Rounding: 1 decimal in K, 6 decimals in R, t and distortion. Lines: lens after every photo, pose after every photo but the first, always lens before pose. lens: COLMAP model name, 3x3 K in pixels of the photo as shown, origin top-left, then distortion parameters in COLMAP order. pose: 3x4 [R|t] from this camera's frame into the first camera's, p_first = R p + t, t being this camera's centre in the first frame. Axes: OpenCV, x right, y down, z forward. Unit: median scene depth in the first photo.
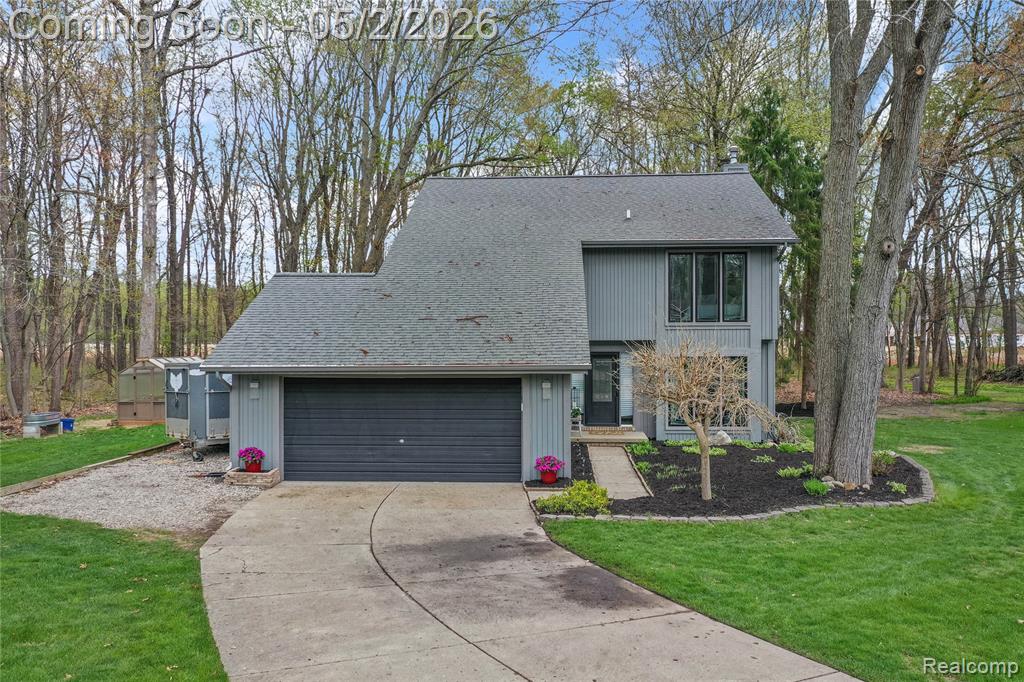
lens RADIAL K [[824.6, 0, 512.0], [0, 824.6, 341.0], [0, 0, 1]] dist [-0.001480, -0.002384]
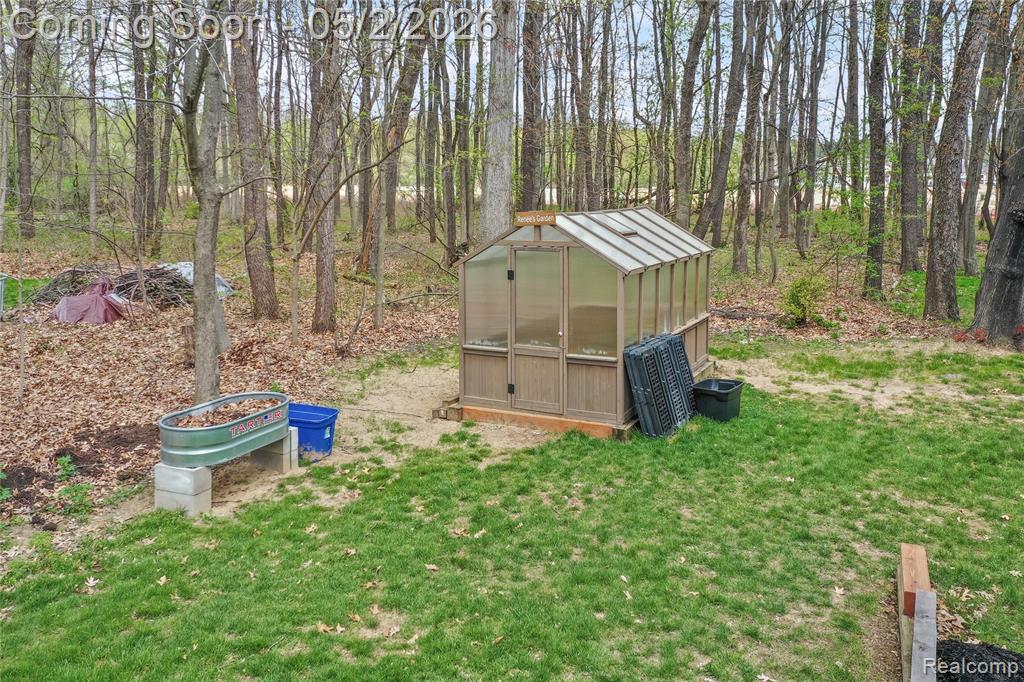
lens RADIAL K [[824.6, 0, 512.0], [0, 824.6, 341.0], [0, 0, 1]] dist [-0.001480, -0.002384]
pose [[0.936898, 0.069629, -0.342598, -0.575176], [-0.006027, 0.983037, 0.183309, 0.020172], [0.349550, -0.169677, 0.921425, 1.170585]]
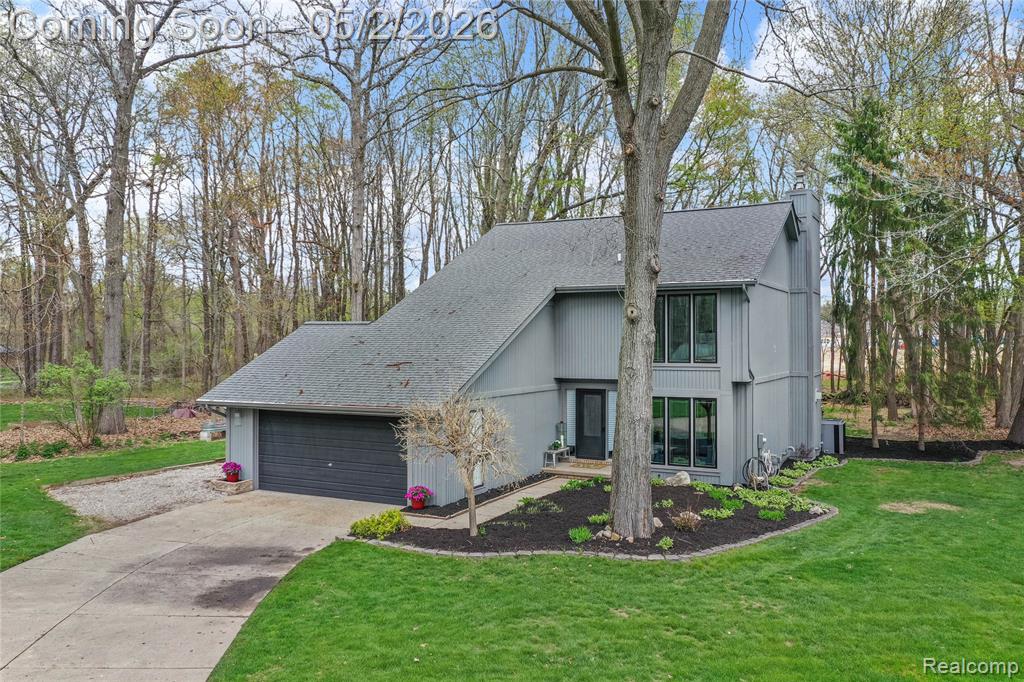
lens RADIAL K [[835.0, 0, 512.0], [0, 835.0, 341.0], [0, 0, 1]] dist [0.016001, 0.007965]
pose [[0.904998, 0.001267, -0.425414, 0.651128], [-0.002180, 0.999996, -0.001658, -0.063841], [0.425410, 0.002428, 0.904997, -0.022757]]
